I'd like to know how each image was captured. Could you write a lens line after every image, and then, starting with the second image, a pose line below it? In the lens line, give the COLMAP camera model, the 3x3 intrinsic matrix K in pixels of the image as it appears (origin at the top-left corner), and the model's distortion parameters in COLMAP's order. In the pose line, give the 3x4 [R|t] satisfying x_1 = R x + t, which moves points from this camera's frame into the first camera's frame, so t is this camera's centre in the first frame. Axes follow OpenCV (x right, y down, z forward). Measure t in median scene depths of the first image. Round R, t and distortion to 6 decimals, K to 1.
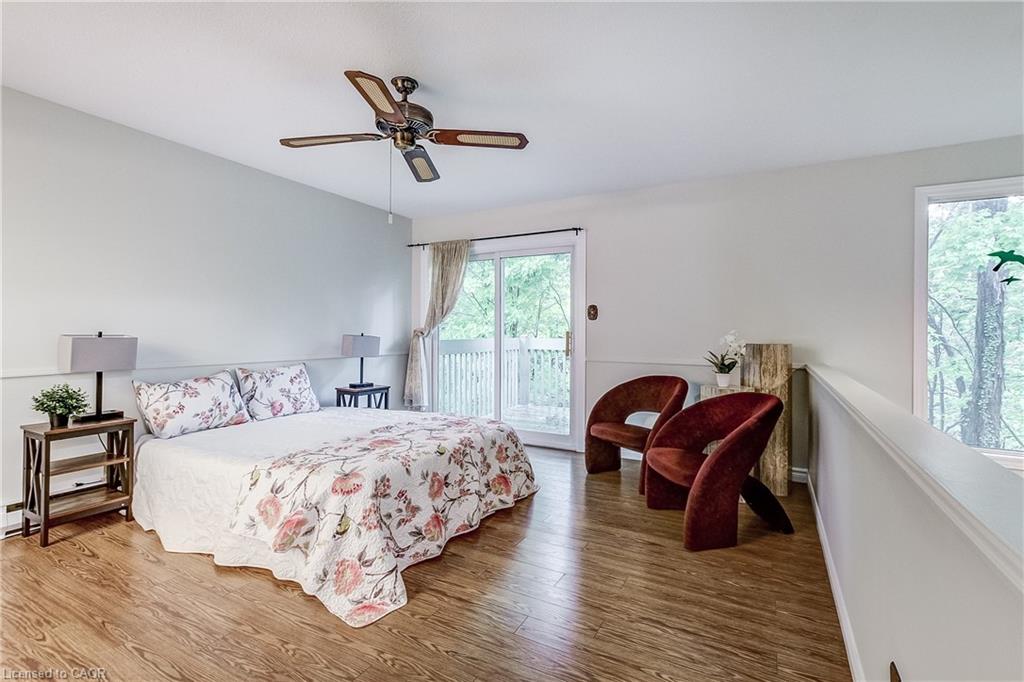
lens RADIAL K [[462.0, 0, 515.2], [0, 462.0, 334.1], [0, 0, 1]] dist [-0.001067, -0.000390]
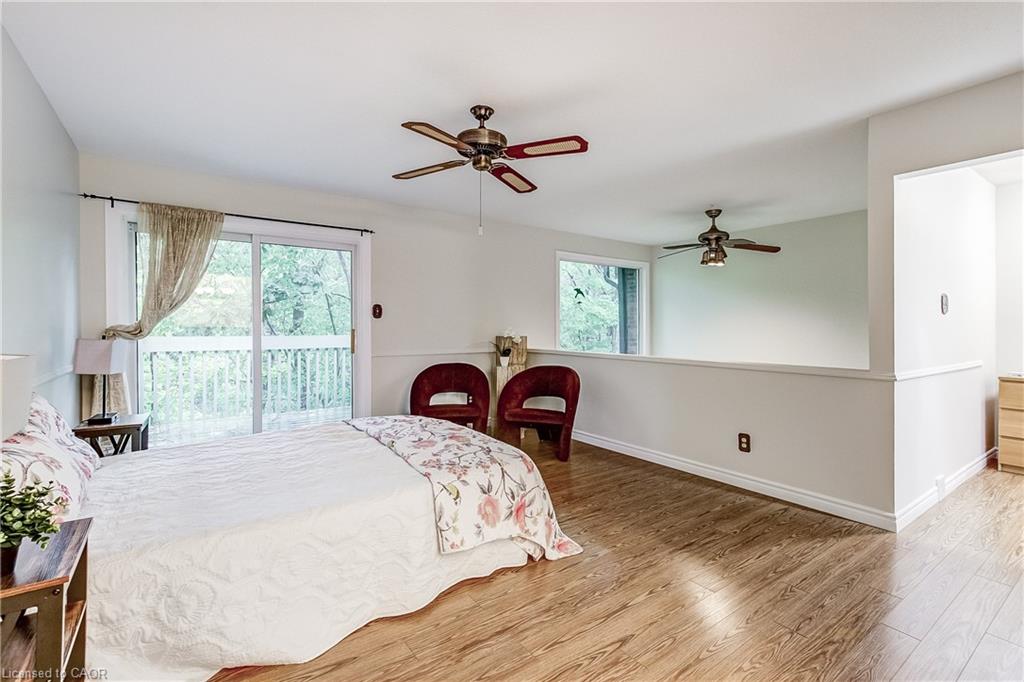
lens RADIAL K [[475.0, 0, 514.6], [0, 475.0, 329.7], [0, 0, 1]] dist [0.000689, 0.000088]
pose [[0.437345, -0.012051, 0.899213, -0.781020], [0.004304, 0.999927, 0.011307, -0.017049], [-0.899284, -0.001075, 0.437365, 0.262005]]
